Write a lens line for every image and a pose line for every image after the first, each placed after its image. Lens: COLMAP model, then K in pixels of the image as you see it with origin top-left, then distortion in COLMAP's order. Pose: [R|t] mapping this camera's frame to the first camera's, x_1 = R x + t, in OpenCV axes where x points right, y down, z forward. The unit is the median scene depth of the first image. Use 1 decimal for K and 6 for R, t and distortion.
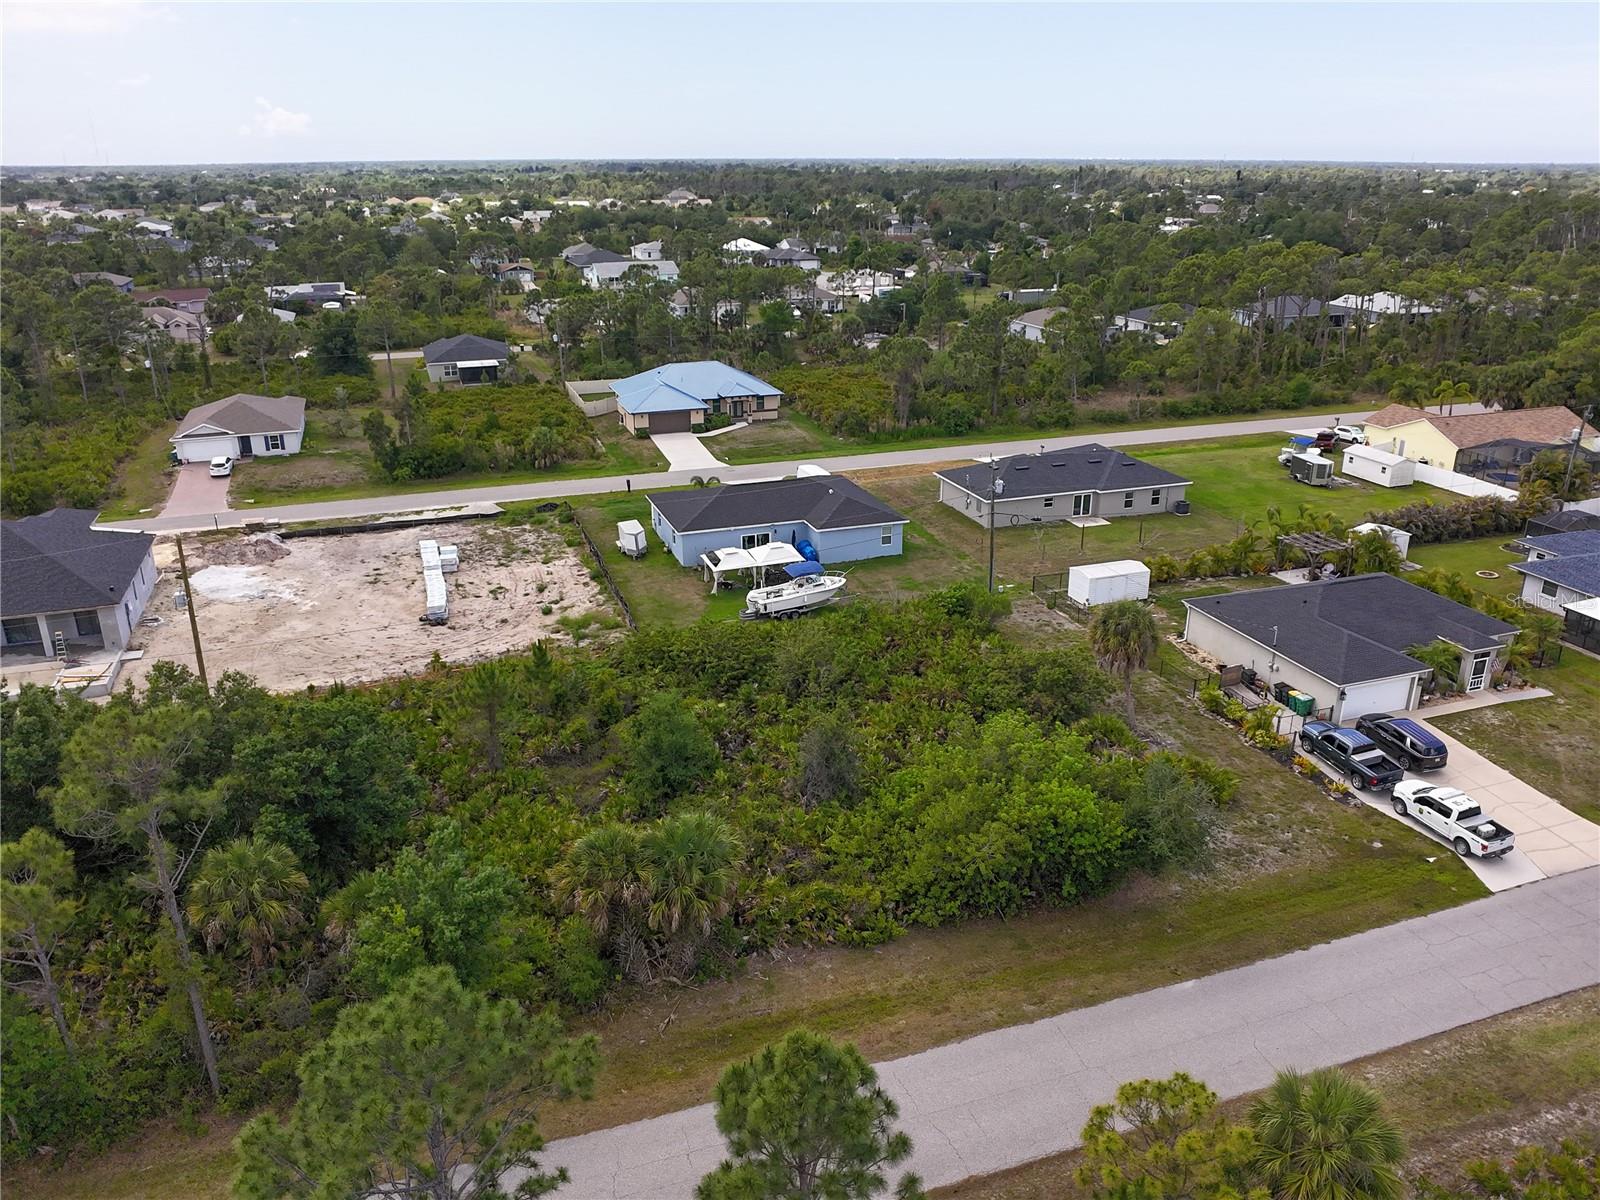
lens RADIAL K [[1190.3, 0, 802.6], [0, 1190.3, 589.7], [0, 0, 1]] dist [-0.024231, -0.019791]
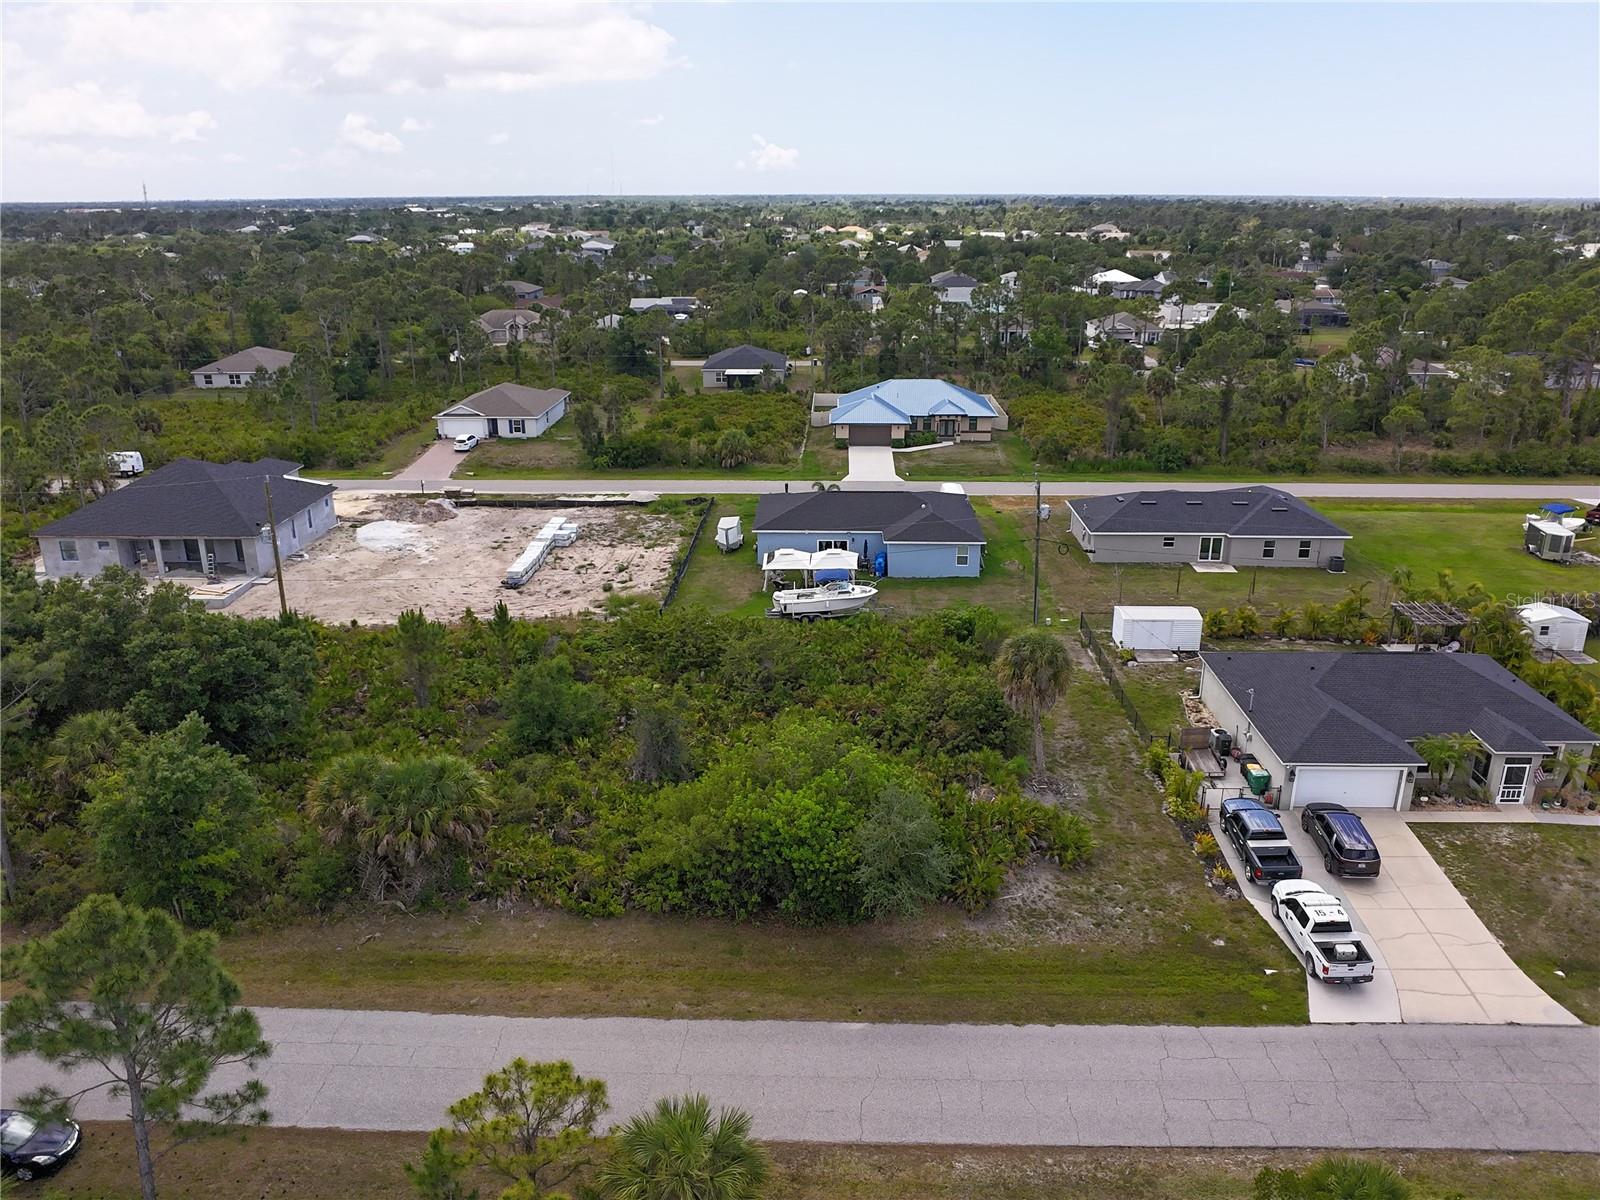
lens RADIAL K [[1190.3, 0, 802.6], [0, 1190.3, 589.7], [0, 0, 1]] dist [-0.024231, -0.019791]
pose [[0.932856, 0.114041, -0.341724, 0.281866], [-0.123172, 0.992372, -0.005065, 0.002798], [0.338540, 0.046816, 0.939787, 0.050033]]
